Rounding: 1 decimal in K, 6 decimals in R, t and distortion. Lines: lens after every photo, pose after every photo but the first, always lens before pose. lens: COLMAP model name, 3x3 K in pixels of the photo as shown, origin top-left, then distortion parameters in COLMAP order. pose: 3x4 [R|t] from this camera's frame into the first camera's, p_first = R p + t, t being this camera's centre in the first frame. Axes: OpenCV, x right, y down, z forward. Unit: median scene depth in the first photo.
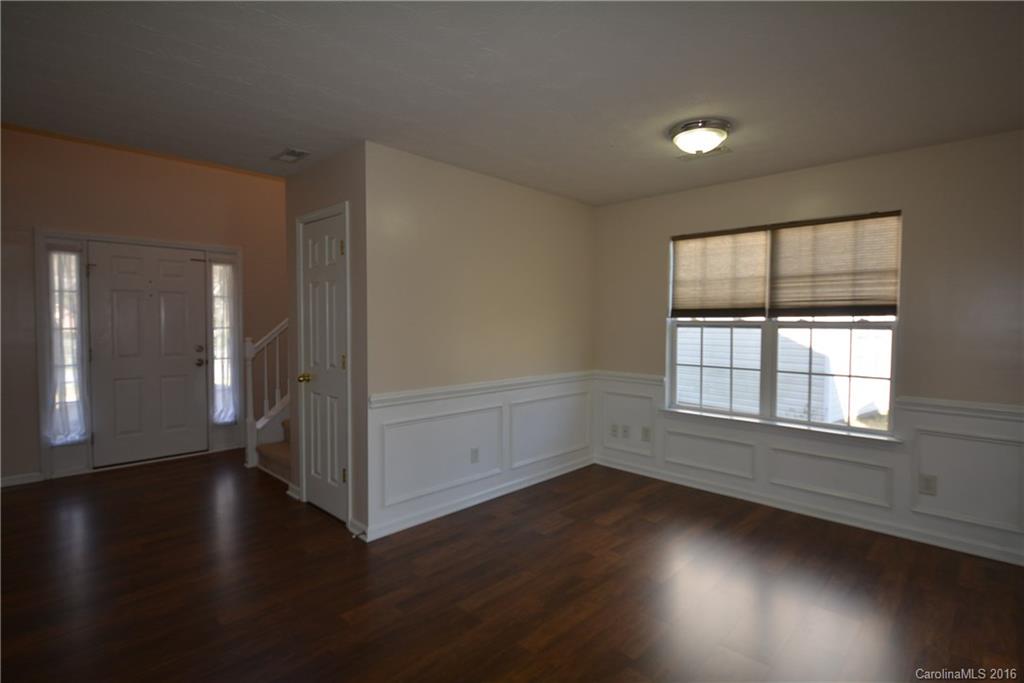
lens RADIAL K [[503.5, 0, 512.0], [0, 503.5, 341.5], [0, 0, 1]] dist [-0.001721, -0.000940]
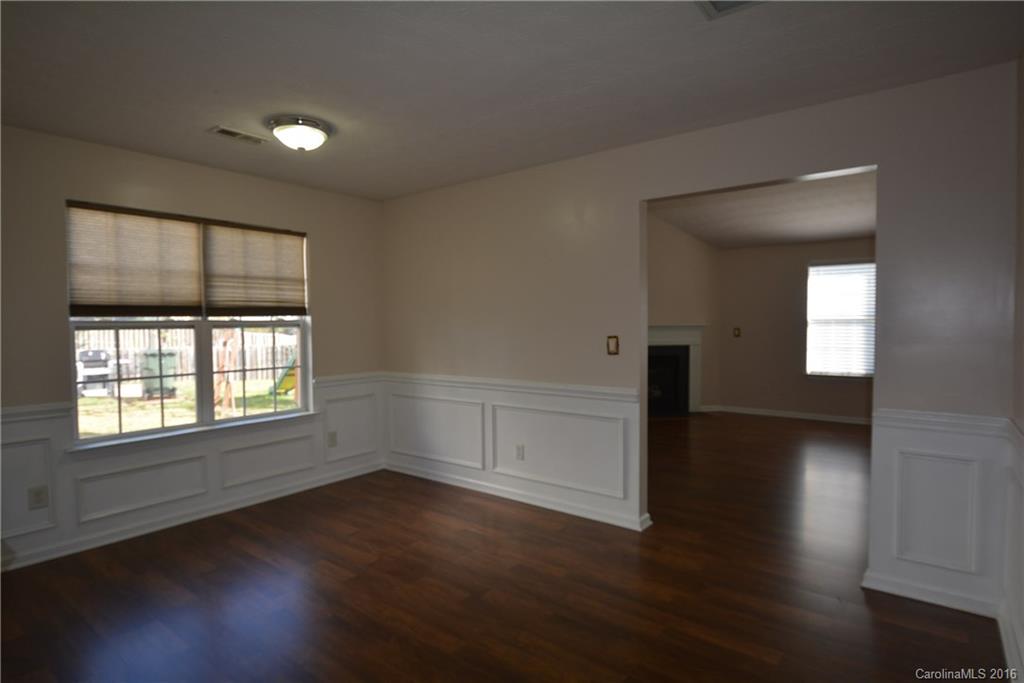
lens RADIAL K [[542.2, 0, 512.0], [0, 542.2, 341.5], [0, 0, 1]] dist [-0.004100, -0.000311]
pose [[-0.115587, -0.042578, 0.992384, -0.597670], [0.045818, 0.997789, 0.048146, -0.025656], [-0.992240, 0.051034, -0.113381, 0.583560]]
